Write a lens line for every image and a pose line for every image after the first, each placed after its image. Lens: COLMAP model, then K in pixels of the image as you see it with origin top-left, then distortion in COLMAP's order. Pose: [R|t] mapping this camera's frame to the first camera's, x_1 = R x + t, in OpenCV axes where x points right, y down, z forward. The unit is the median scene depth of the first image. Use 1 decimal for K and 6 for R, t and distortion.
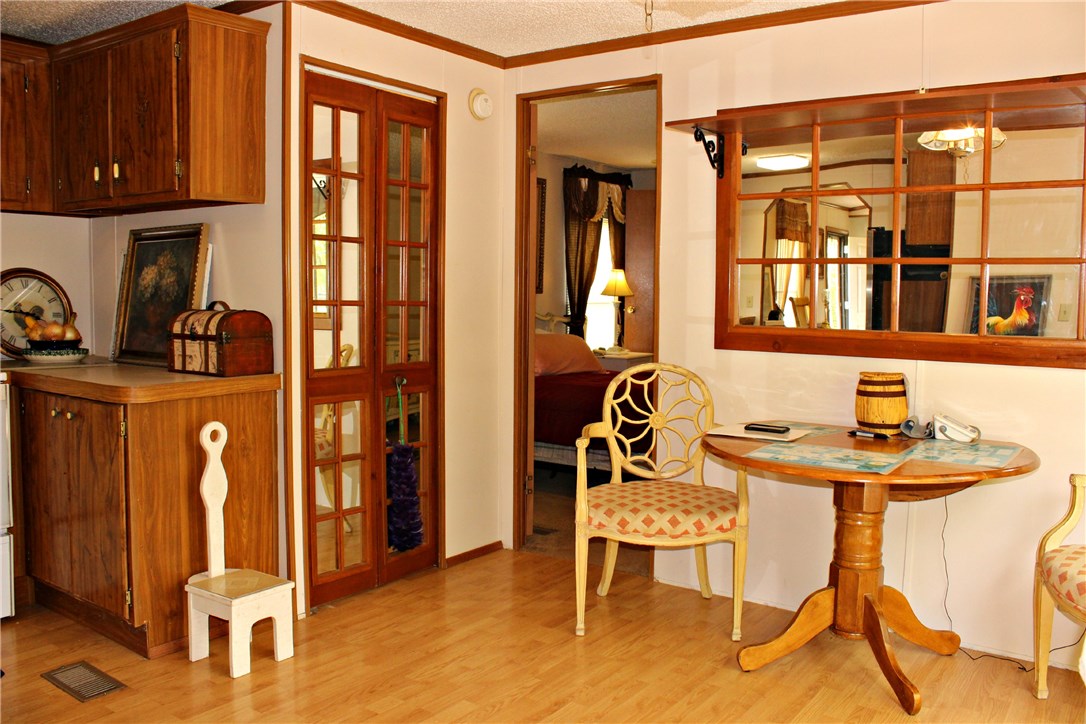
lens RADIAL K [[890.4, 0, 543.4], [0, 890.4, 356.7], [0, 0, 1]] dist [-0.046343, 0.002643]
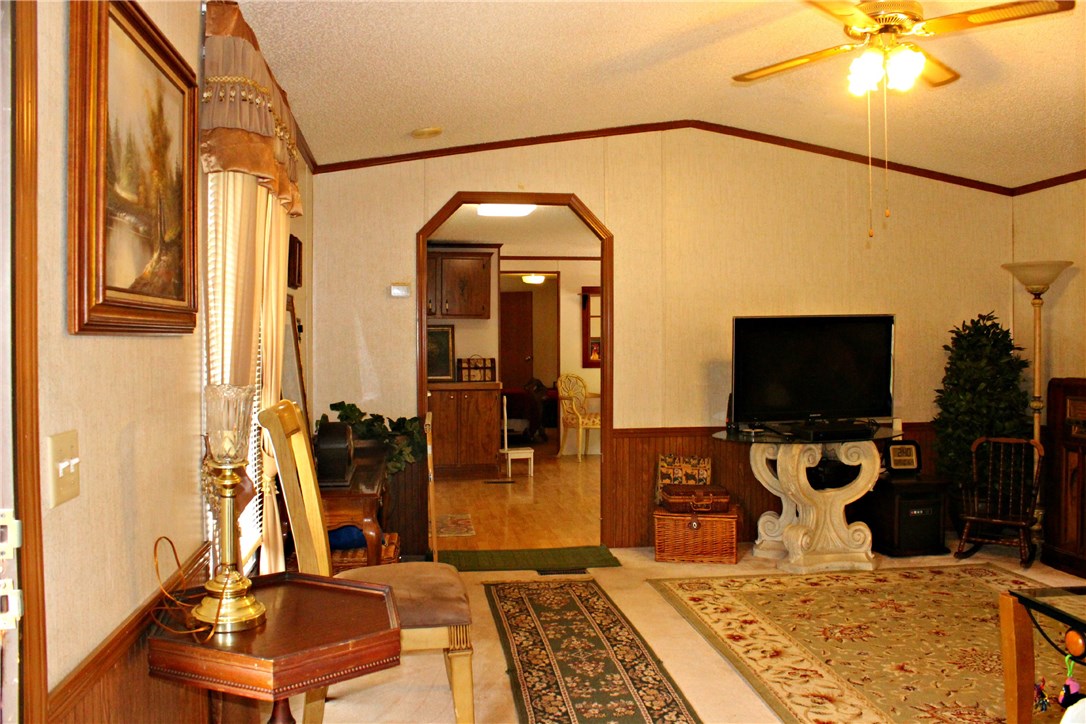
lens RADIAL K [[890.4, 0, 538.6], [0, 890.4, 359.1], [0, 0, 1]] dist [-0.046343, 0.002643]
pose [[0.704376, -0.025807, 0.709358, -2.175969], [0.063406, 0.997631, -0.026667, 0.034550], [-0.706989, 0.063761, 0.704344, -1.056524]]
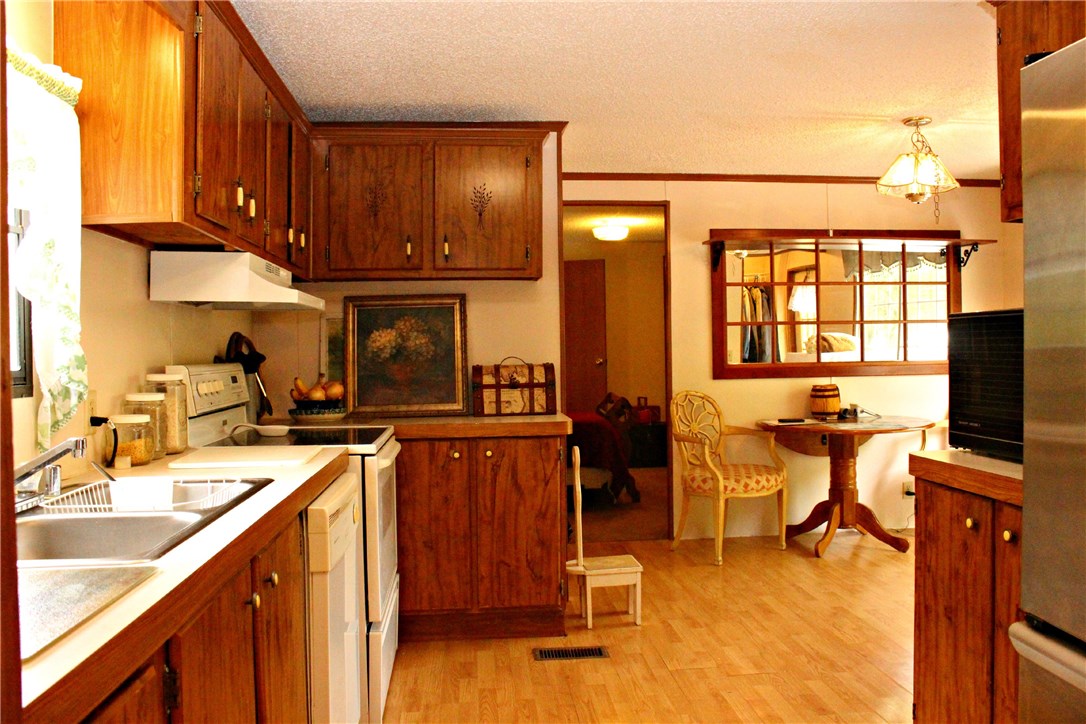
lens RADIAL K [[890.4, 0, 547.1], [0, 890.4, 360.2], [0, 0, 1]] dist [-0.046343, 0.002643]
pose [[0.735770, -0.032076, 0.676472, -1.197858], [0.072209, 0.996899, -0.031269, -0.015472], [-0.673371, 0.071854, 0.735805, 0.034112]]
